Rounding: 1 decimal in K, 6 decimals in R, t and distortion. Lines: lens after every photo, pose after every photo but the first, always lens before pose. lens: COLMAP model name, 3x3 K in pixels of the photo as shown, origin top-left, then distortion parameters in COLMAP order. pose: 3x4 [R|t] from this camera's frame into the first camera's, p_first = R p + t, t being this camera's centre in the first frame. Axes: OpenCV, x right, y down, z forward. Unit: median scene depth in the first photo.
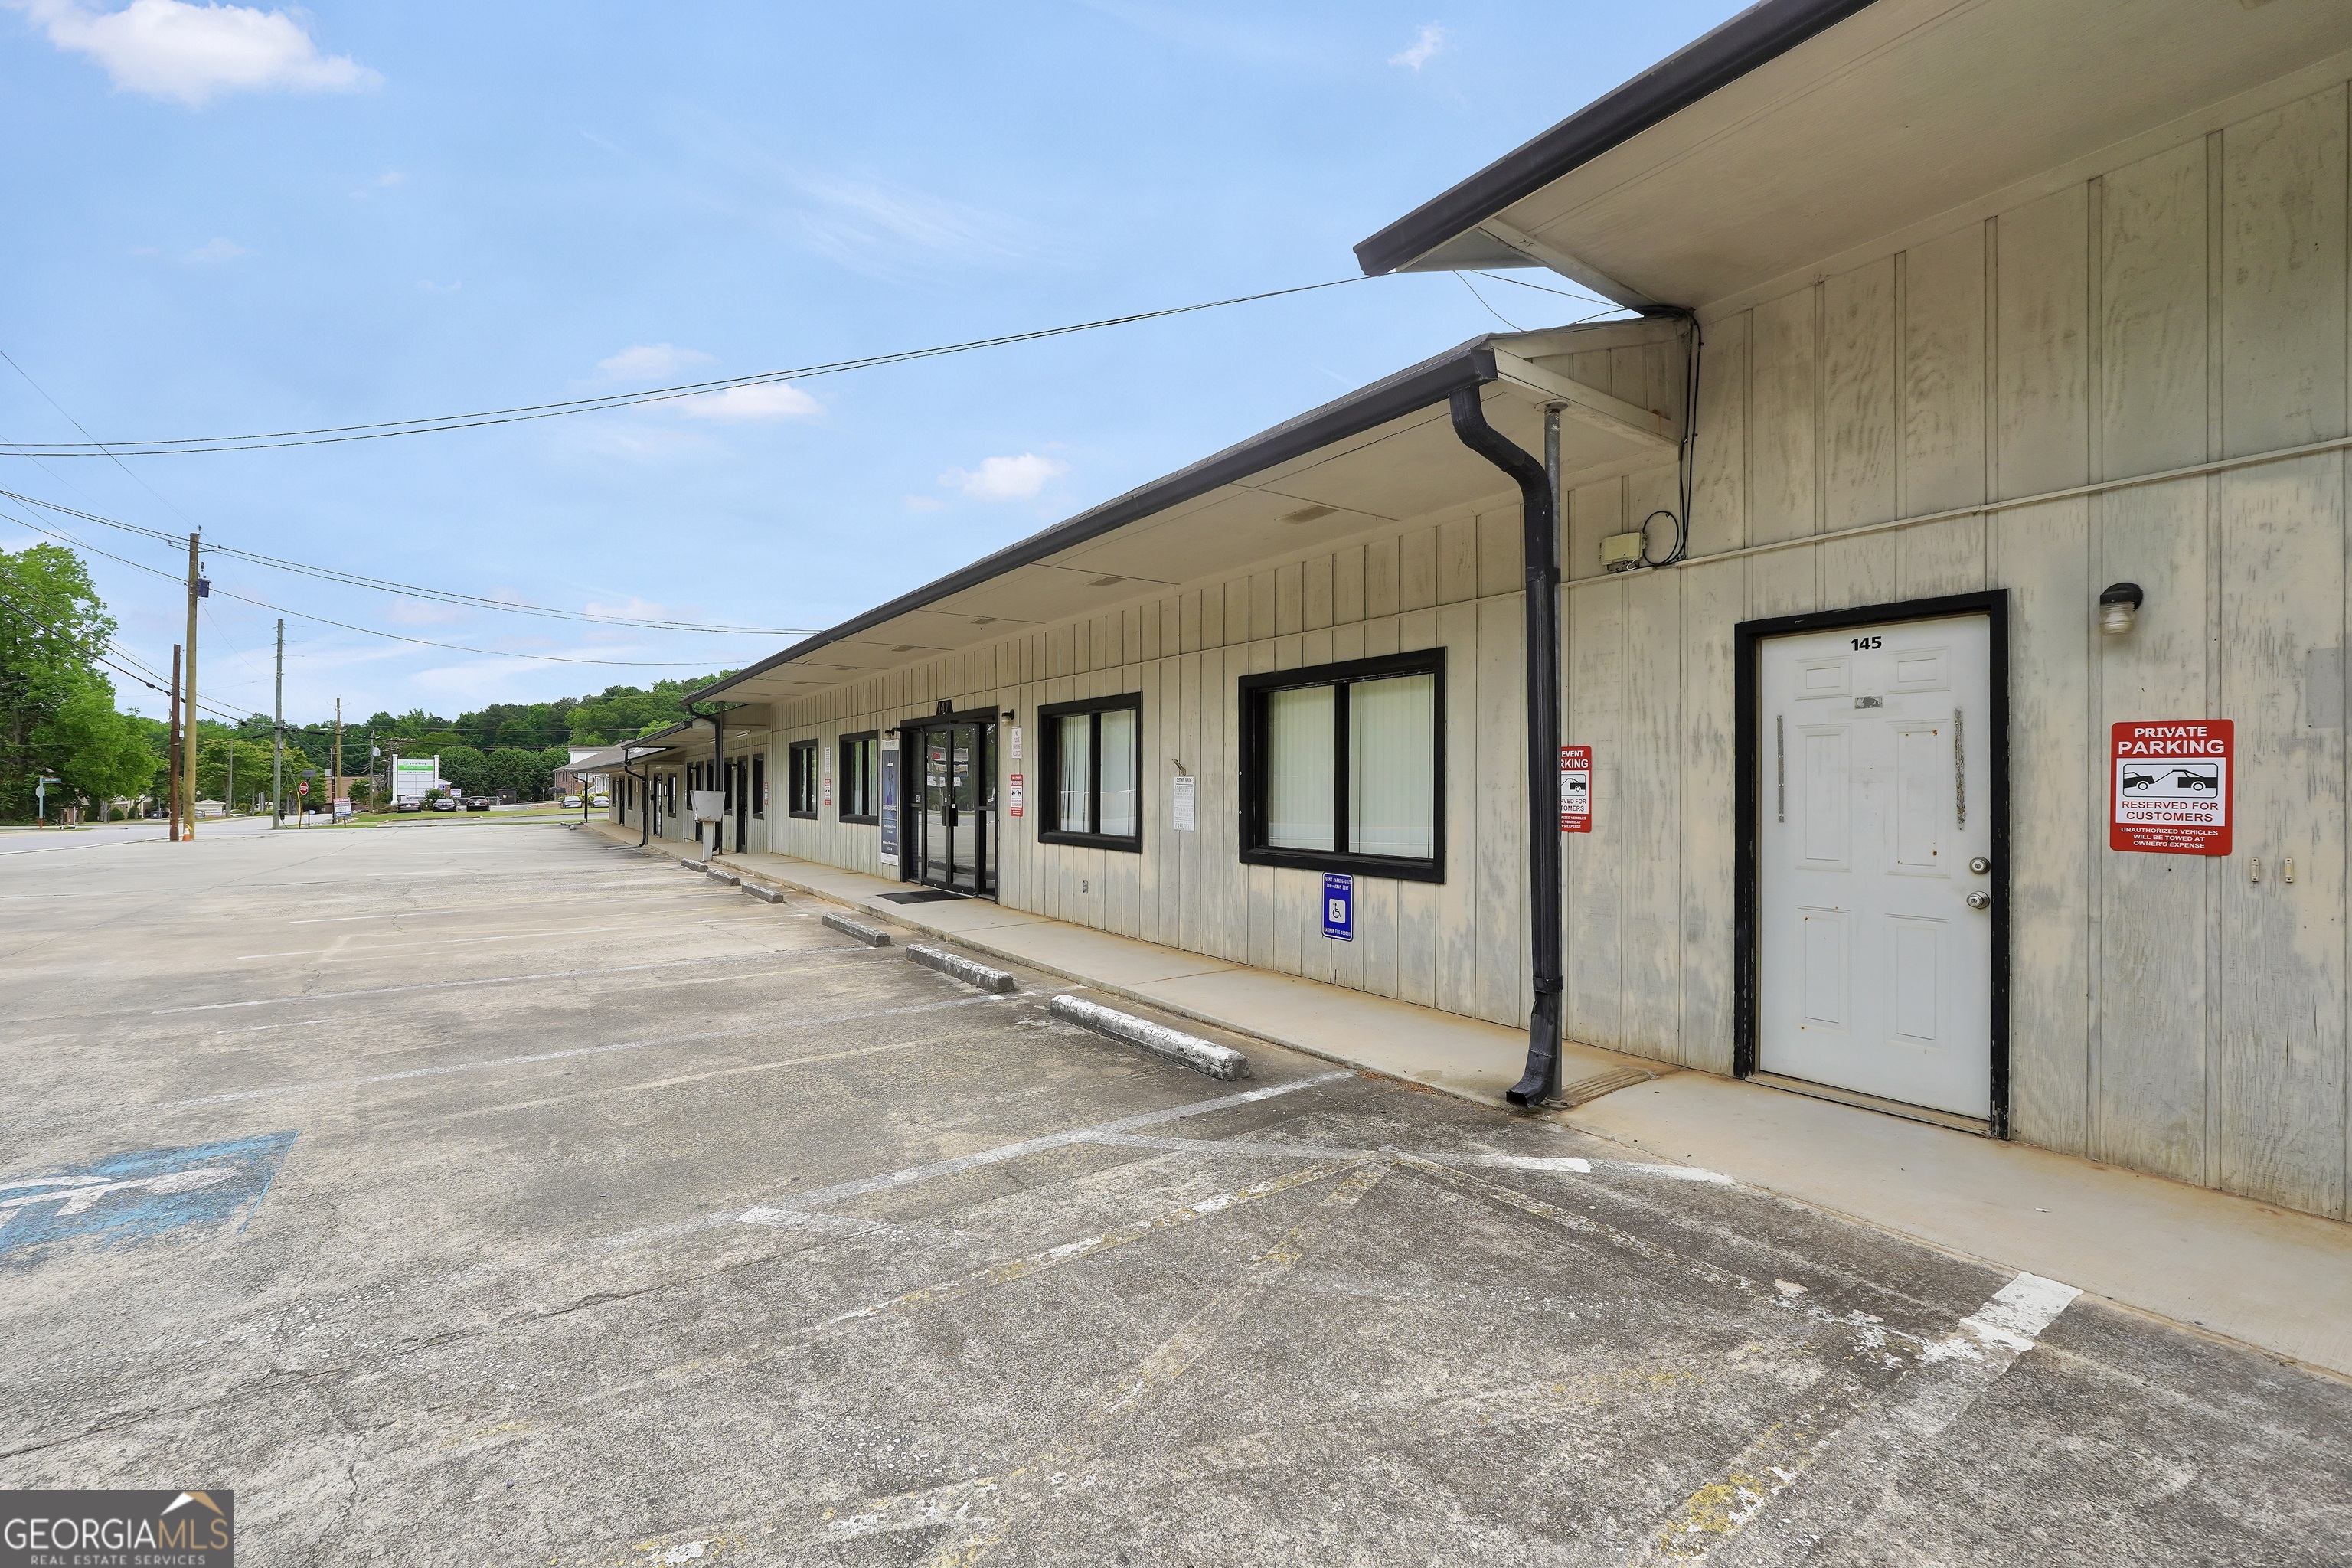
lens RADIAL K [[1003.1, 0, 1169.9], [0, 1003.1, 796.4], [0, 0, 1]] dist [-0.014790, 0.005293]
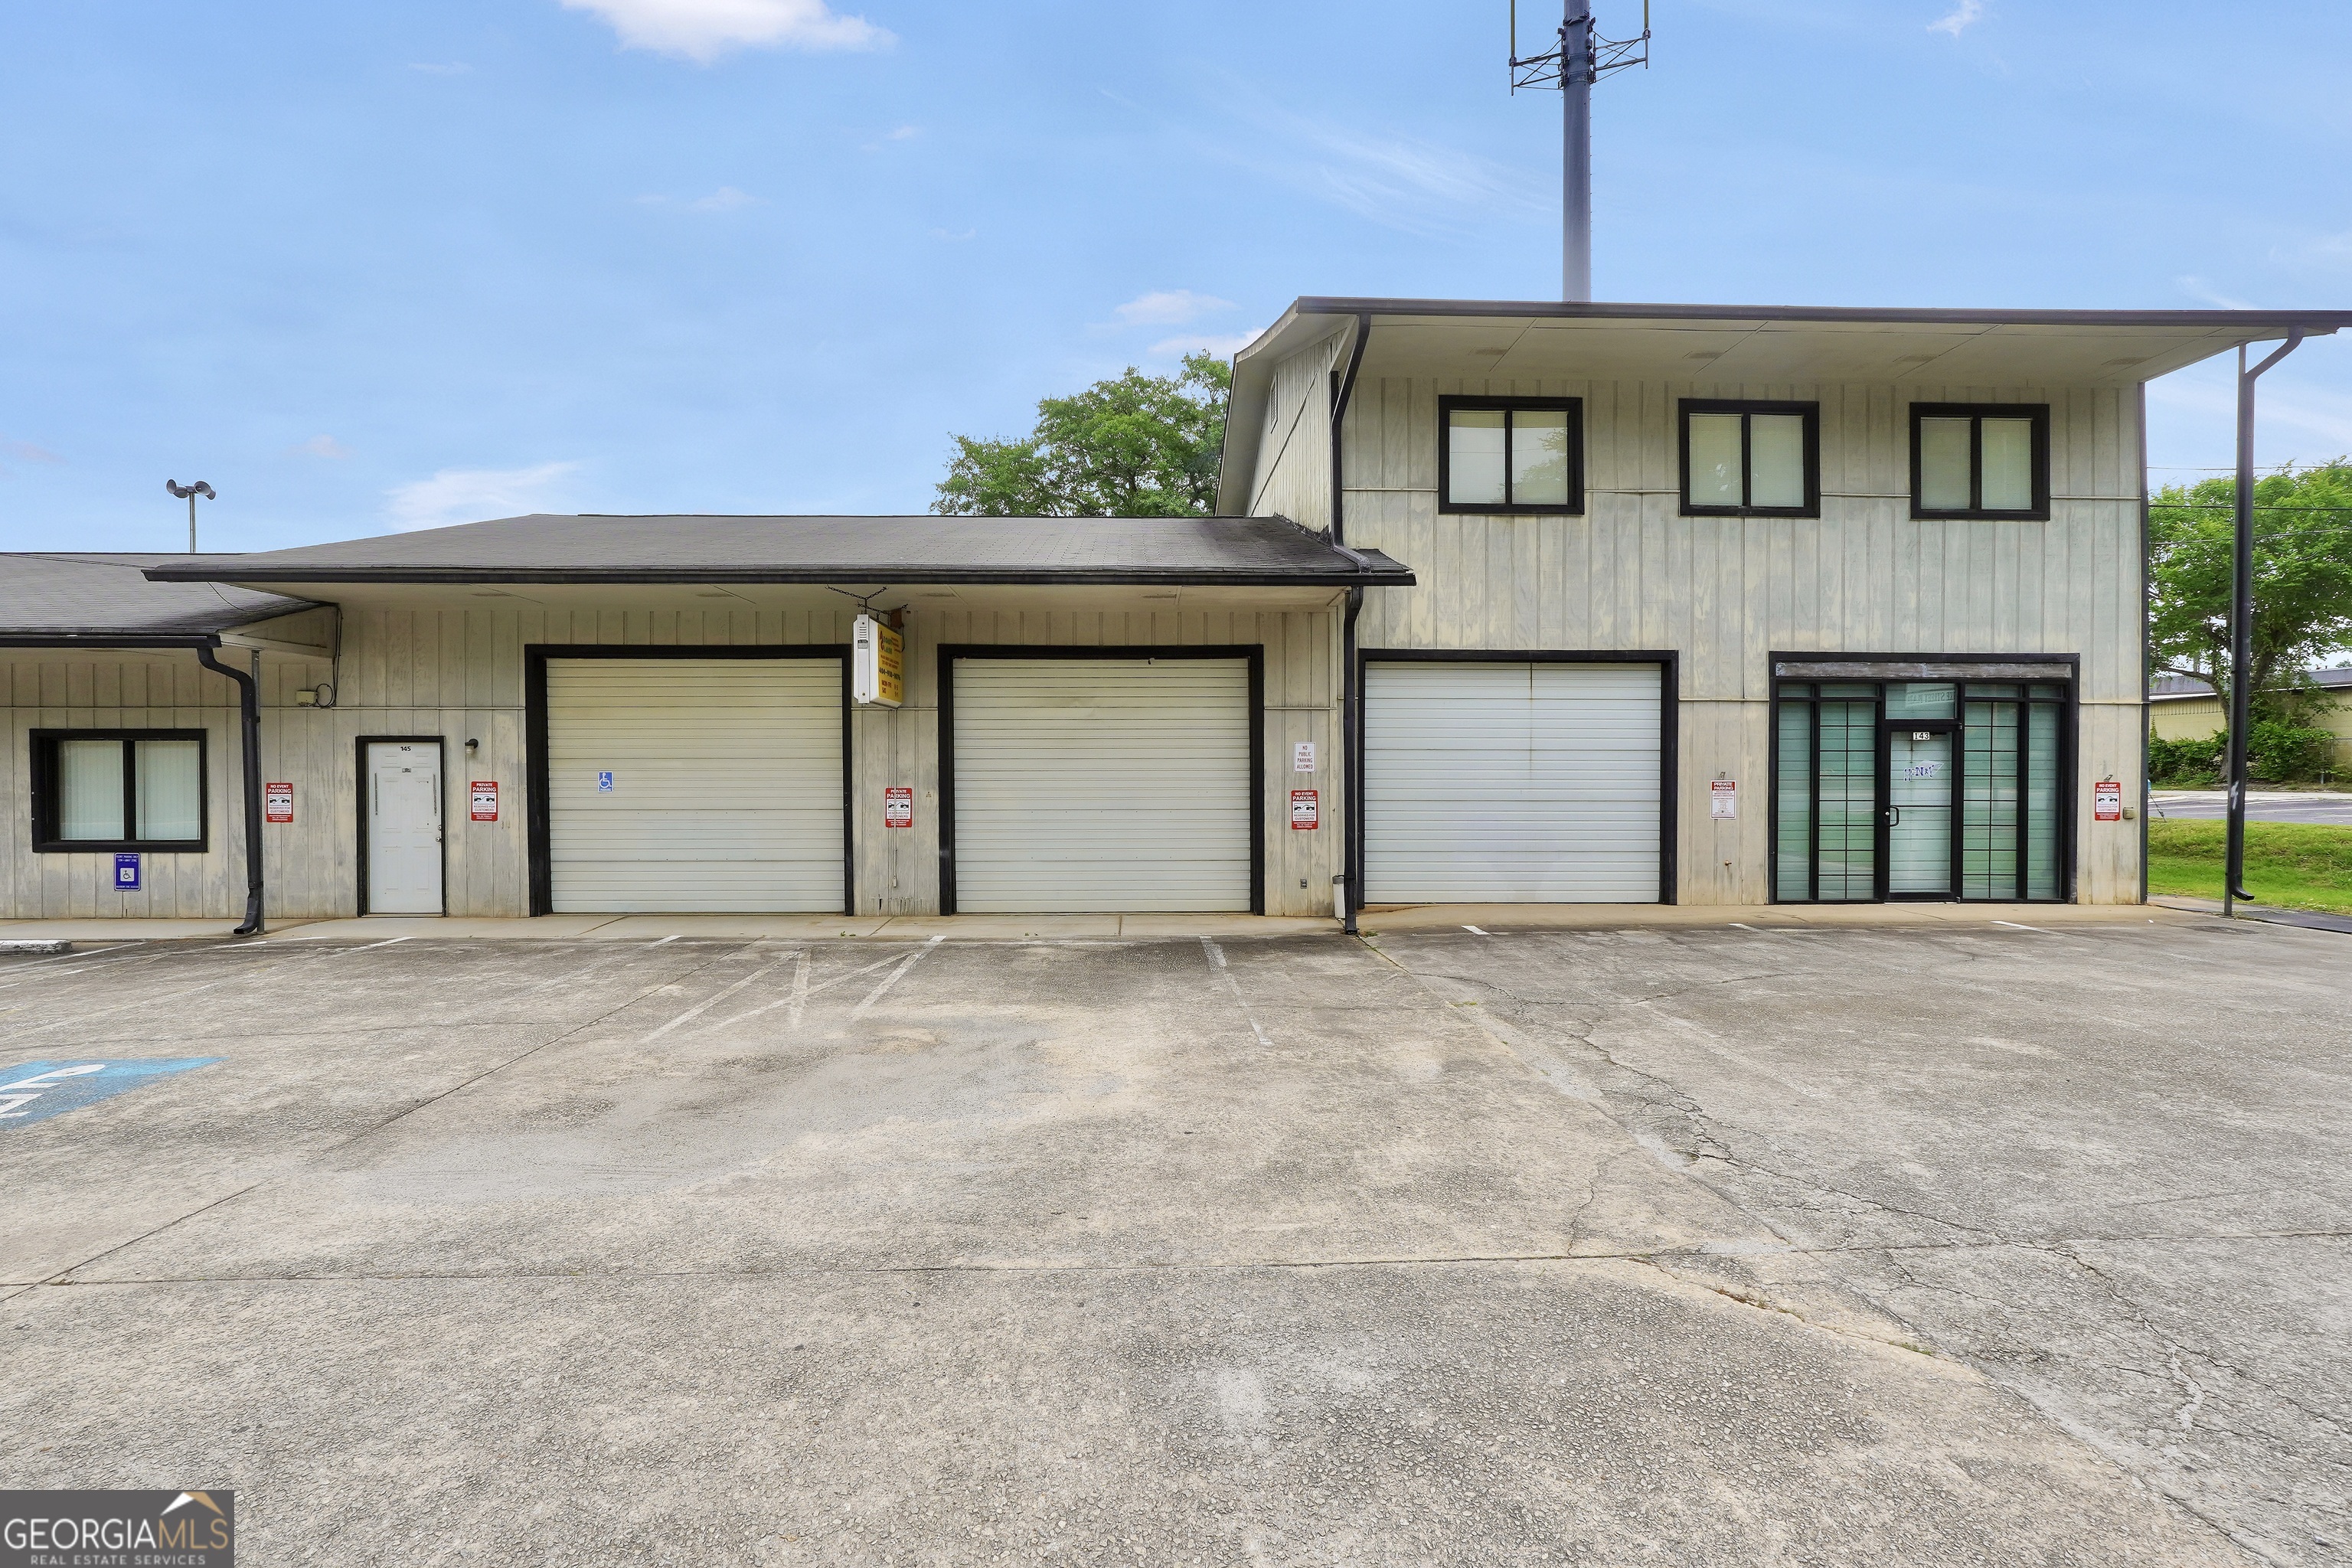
lens RADIAL K [[1003.1, 0, 1180.2], [0, 1003.1, 774.4], [0, 0, 1]] dist [-0.014790, 0.005293]
pose [[0.542311, -0.010124, 0.840117, -0.271908], [0.007835, 0.999945, 0.006993, -0.052149], [-0.840141, 0.002790, 0.542361, -1.385038]]
